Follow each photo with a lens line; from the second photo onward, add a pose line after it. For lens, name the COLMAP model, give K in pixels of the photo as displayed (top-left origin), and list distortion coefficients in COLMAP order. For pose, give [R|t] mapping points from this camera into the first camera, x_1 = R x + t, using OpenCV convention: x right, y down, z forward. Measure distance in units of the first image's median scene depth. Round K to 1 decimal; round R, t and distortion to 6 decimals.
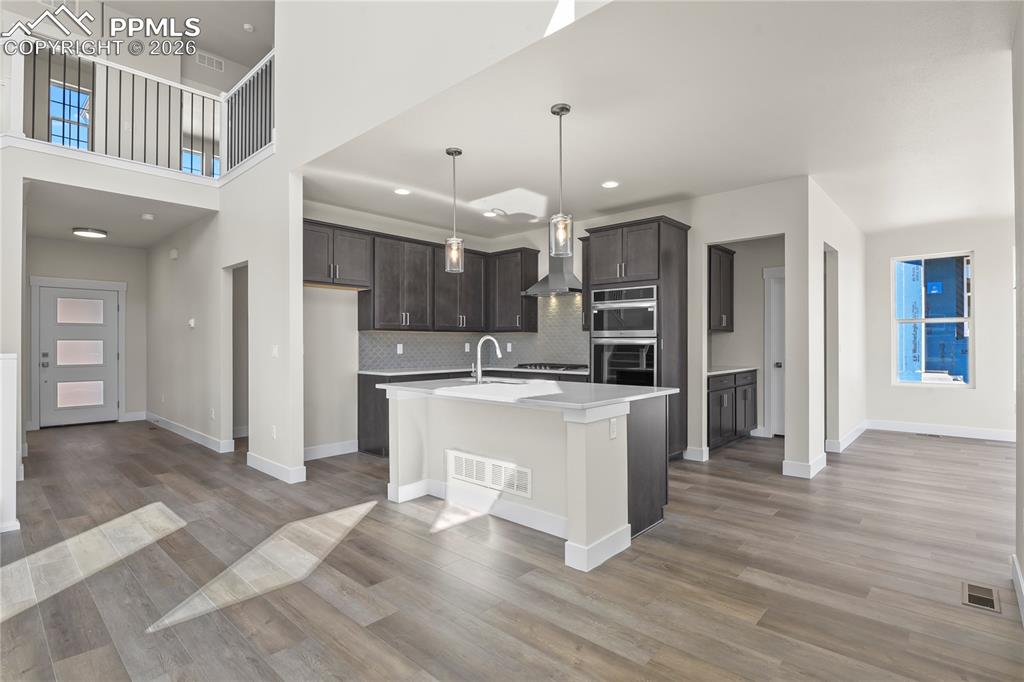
lens RADIAL K [[498.8, 0, 517.8], [0, 498.8, 341.0], [0, 0, 1]] dist [-0.013994, -0.000902]
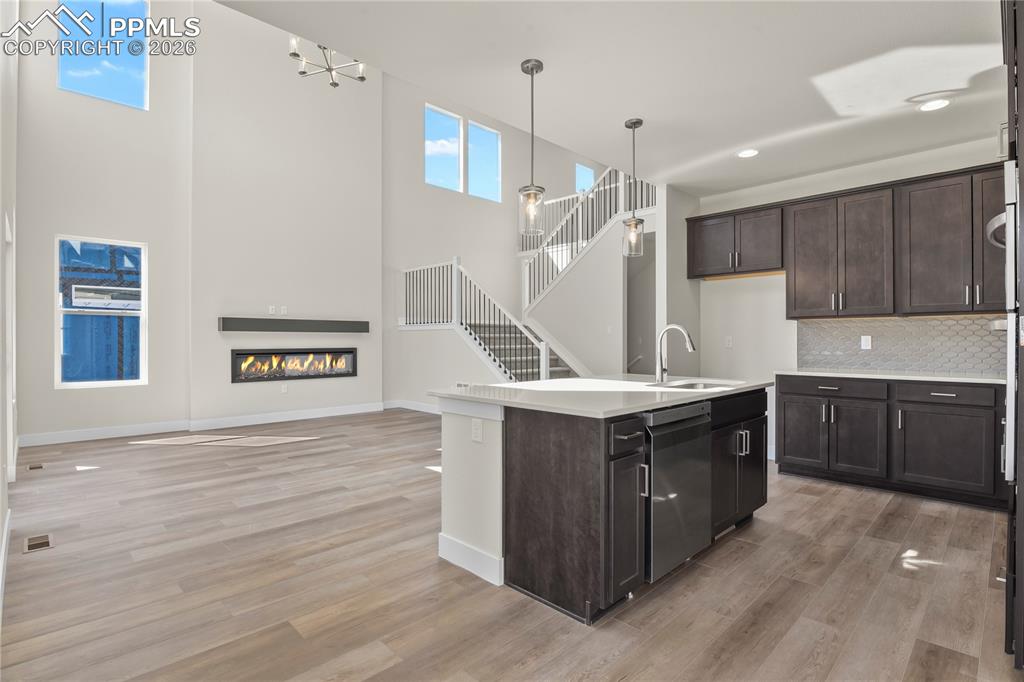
lens RADIAL K [[498.8, 0, 517.8], [0, 498.8, 341.0], [0, 0, 1]] dist [-0.013994, -0.000902]
pose [[-0.056141, 0.003776, -0.998416, 0.944822], [0.005852, 0.999977, 0.003453, 0.014904], [0.998406, -0.005649, -0.056161, 1.000919]]
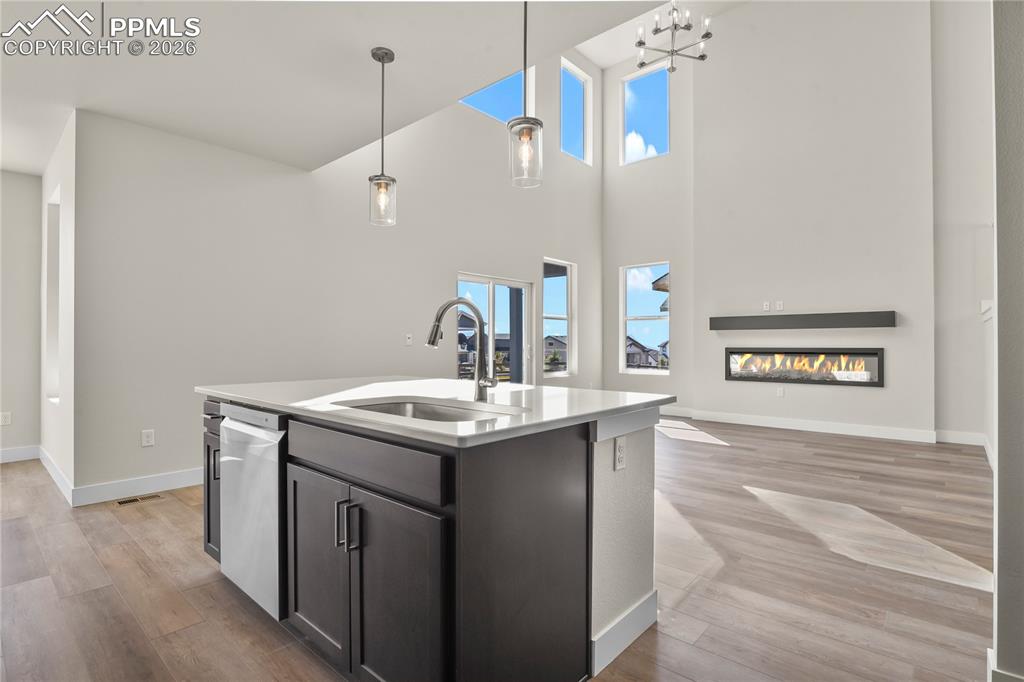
lens RADIAL K [[496.1, 0, 517.8], [0, 496.1, 342.5], [0, 0, 1]] dist [-0.016415, -0.000266]
pose [[-0.999918, 0.001549, -0.012727, -0.133225], [0.001634, 0.999977, -0.006639, 0.040133], [0.012716, -0.006660, -0.999897, 1.818926]]
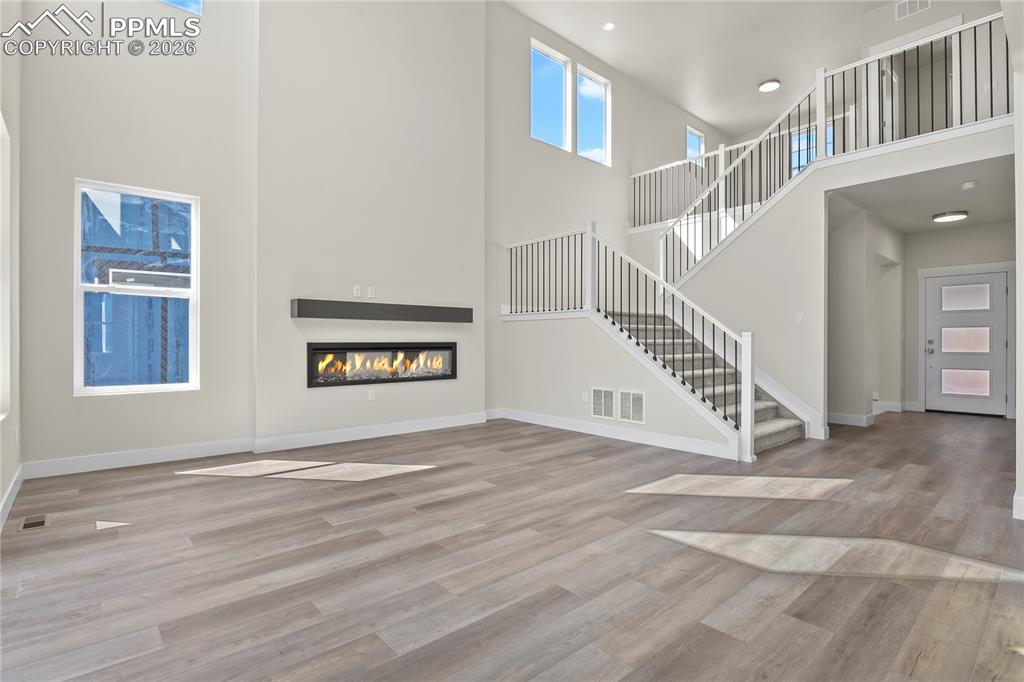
lens RADIAL K [[496.1, 0, 517.8], [0, 496.1, 342.5], [0, 0, 1]] dist [-0.016415, -0.000266]
pose [[-0.111245, 0.004011, -0.993785, 0.397758], [0.004547, 0.999983, 0.003527, 0.046915], [0.993783, -0.004127, -0.111261, 0.512583]]
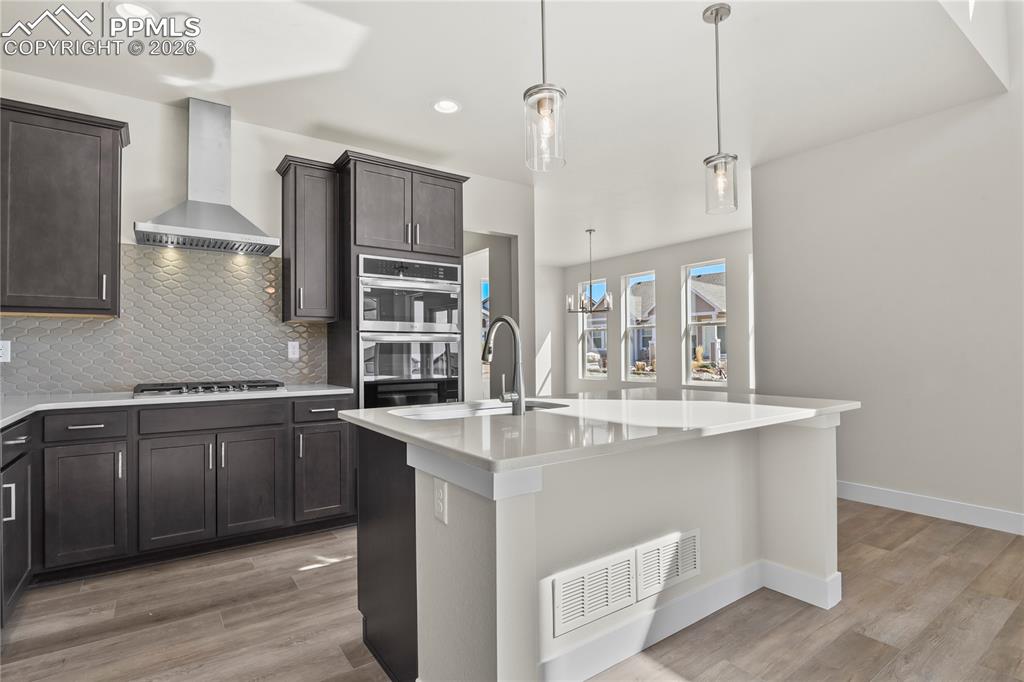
lens RADIAL K [[504.3, 0, 519.5], [0, 504.3, 342.5], [0, 0, 1]] dist [-0.017724, -0.000481]
pose [[0.212320, 0.016772, 0.977056, -0.671656], [0.003548, 0.999833, -0.017934, 0.030237], [-0.977194, 0.007274, 0.212225, 1.108656]]
